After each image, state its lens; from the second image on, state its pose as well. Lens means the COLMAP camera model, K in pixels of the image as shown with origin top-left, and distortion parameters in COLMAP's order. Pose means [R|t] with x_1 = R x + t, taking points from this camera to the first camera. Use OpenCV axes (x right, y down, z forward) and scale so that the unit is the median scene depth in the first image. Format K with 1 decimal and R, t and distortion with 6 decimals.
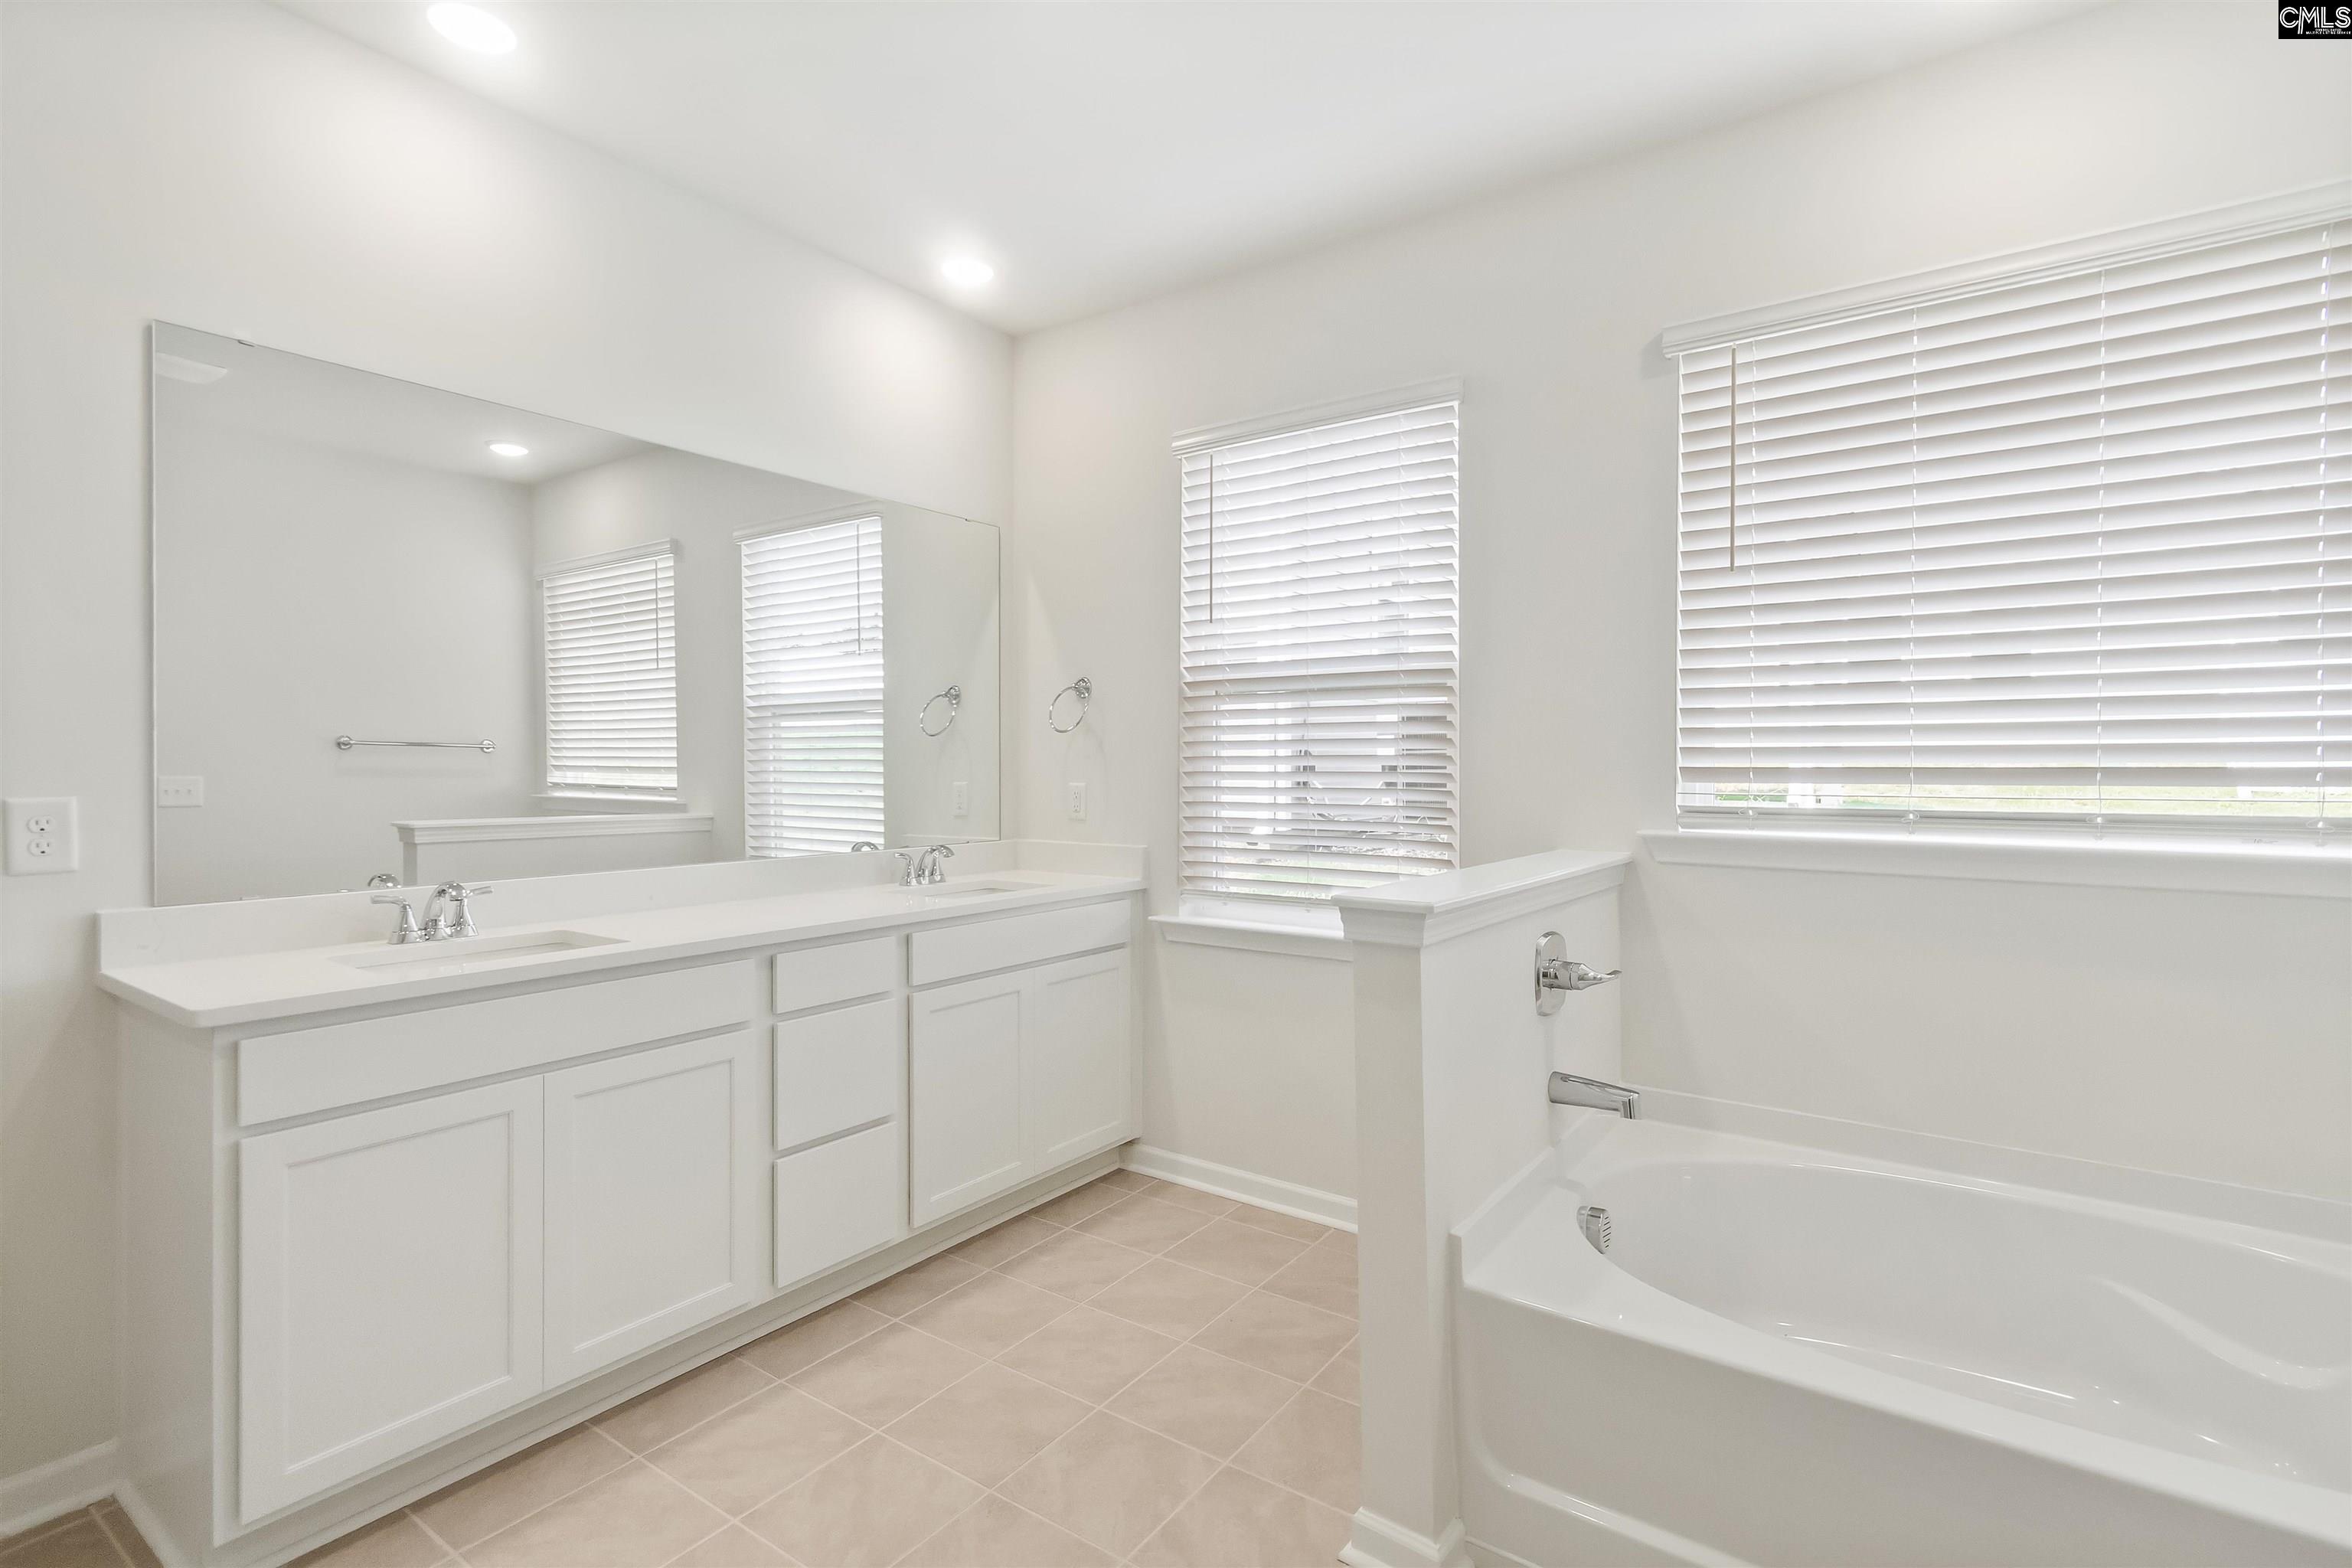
lens RADIAL K [[1105.7, 0, 1162.6], [0, 1105.7, 768.3], [0, 0, 1]] dist [0.005634, 0.002464]
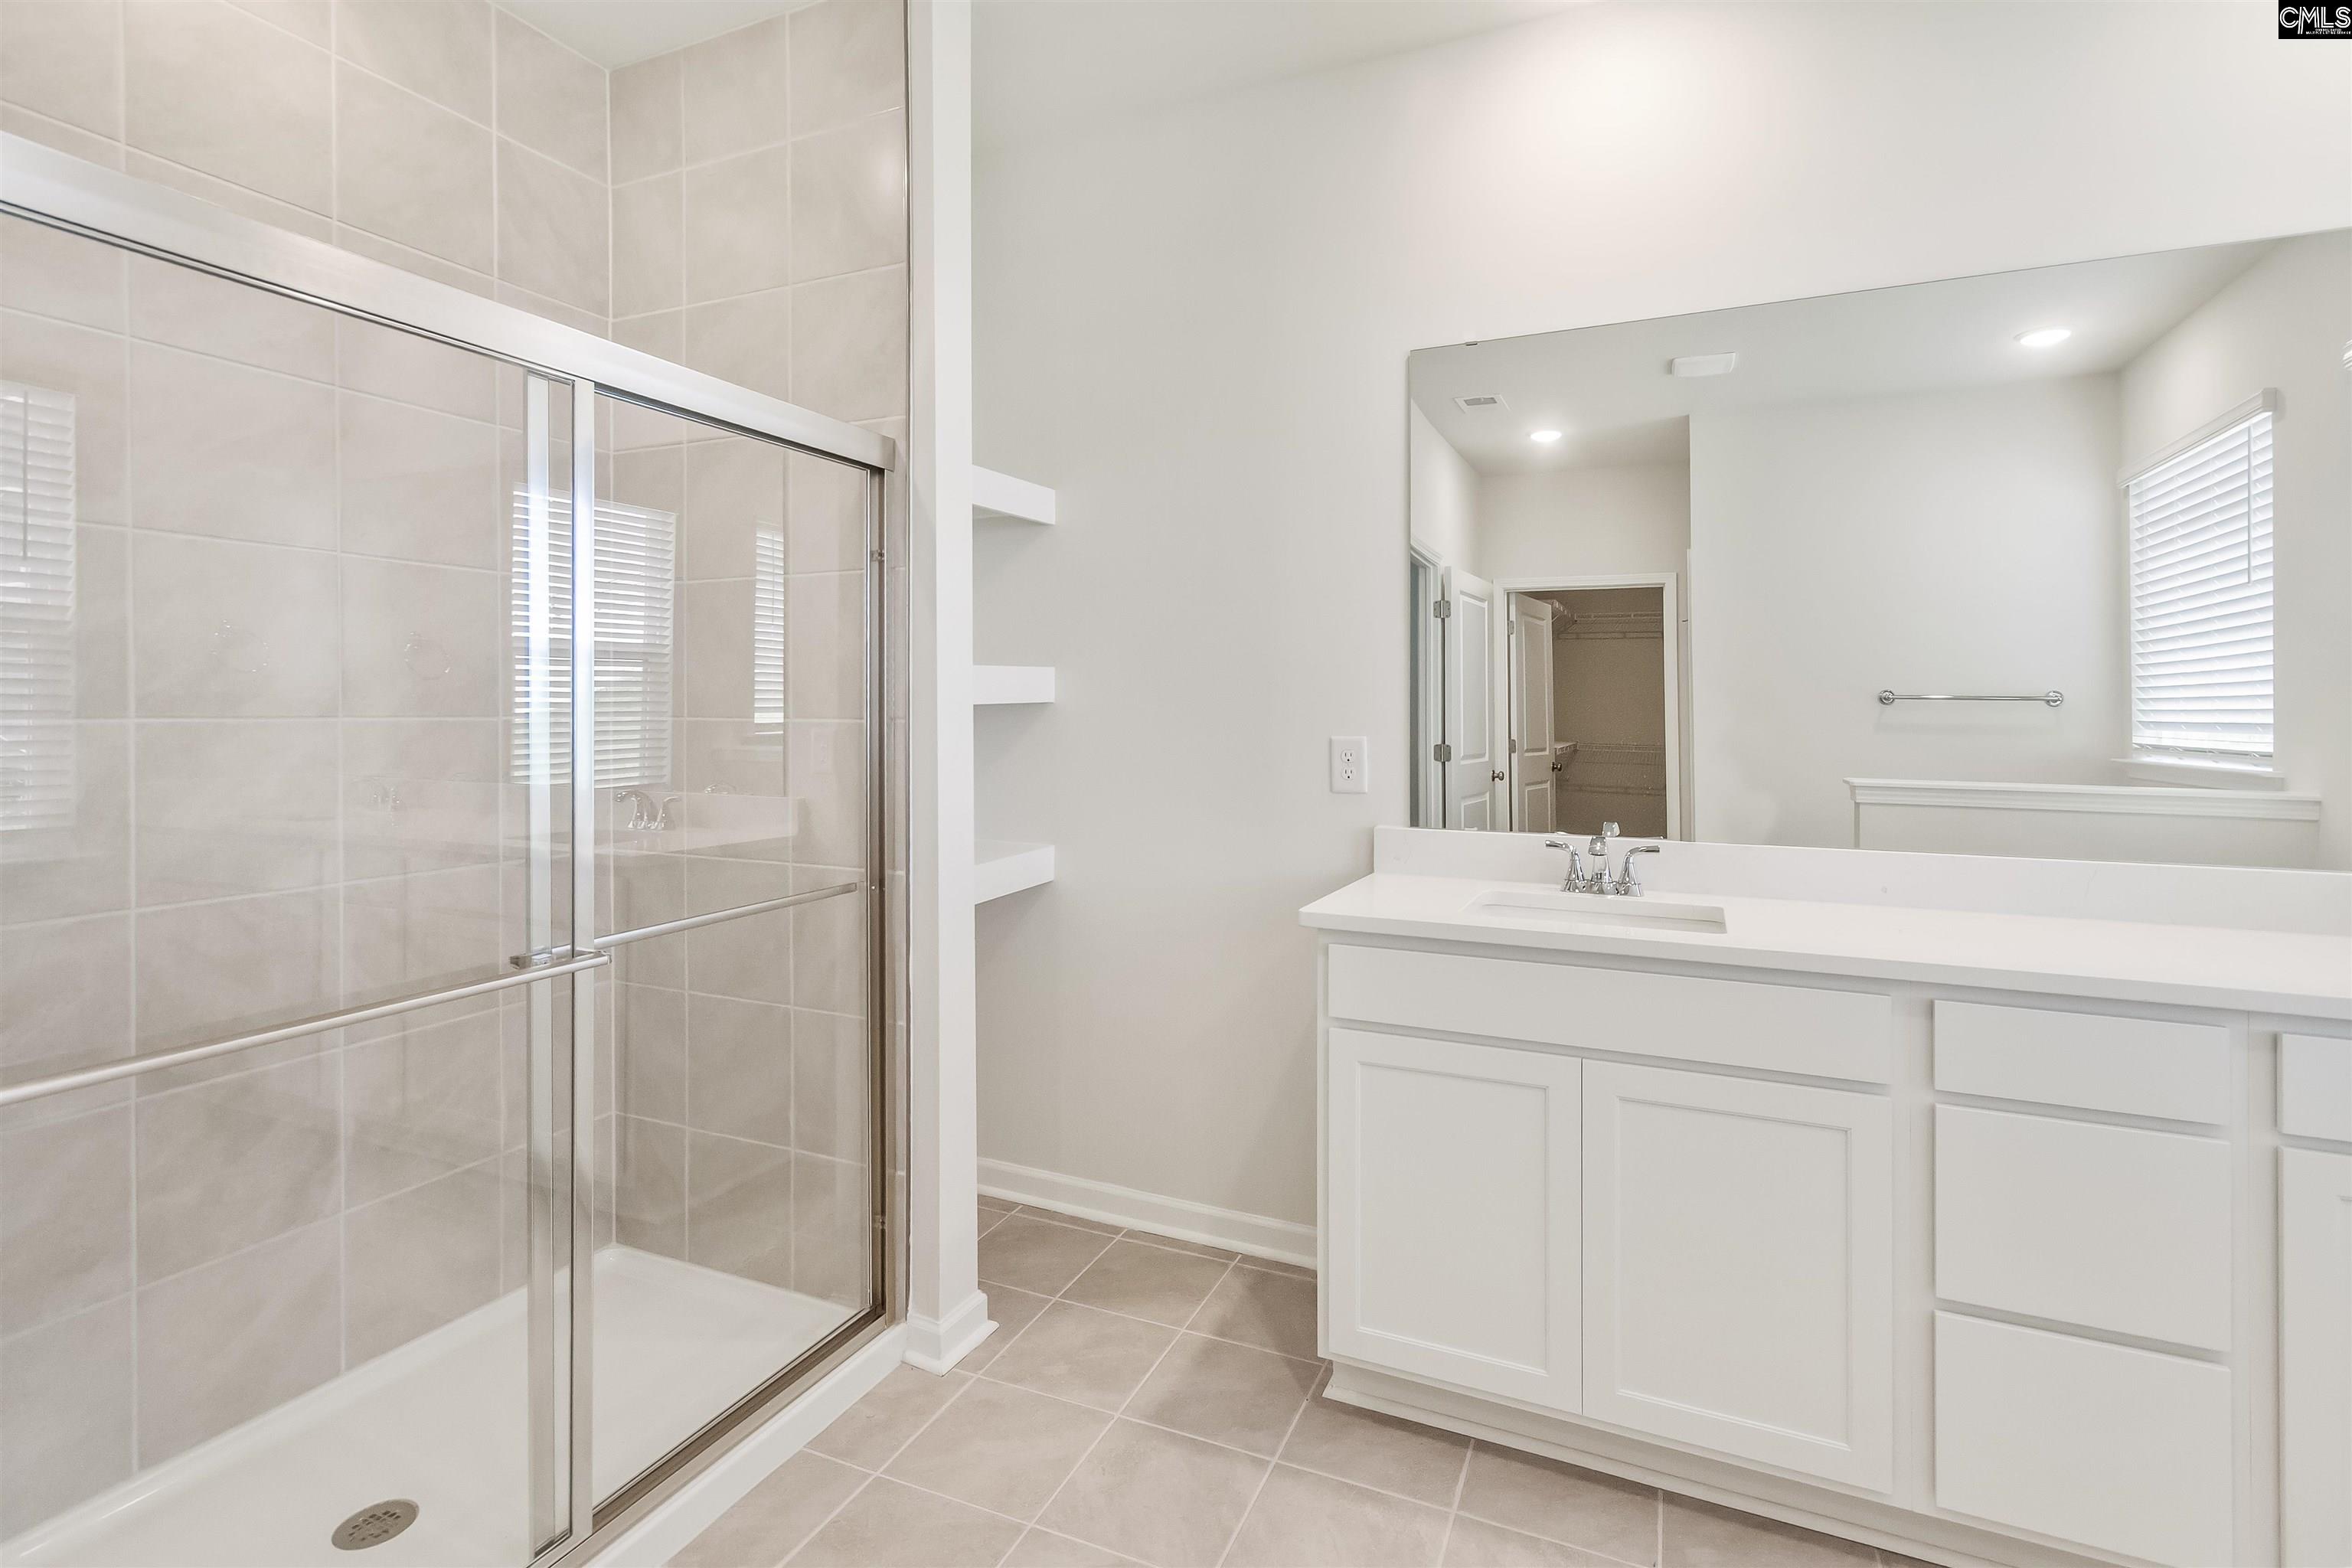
lens RADIAL K [[1105.7, 0, 1138.1], [0, 1105.7, 735.4], [0, 0, 1]] dist [0.005634, 0.002464]
pose [[0.207071, 0.017288, -0.978173, 0.087453], [-0.010151, 0.999828, 0.015522, 0.002450], [0.978273, 0.006715, 0.207211, 0.177029]]
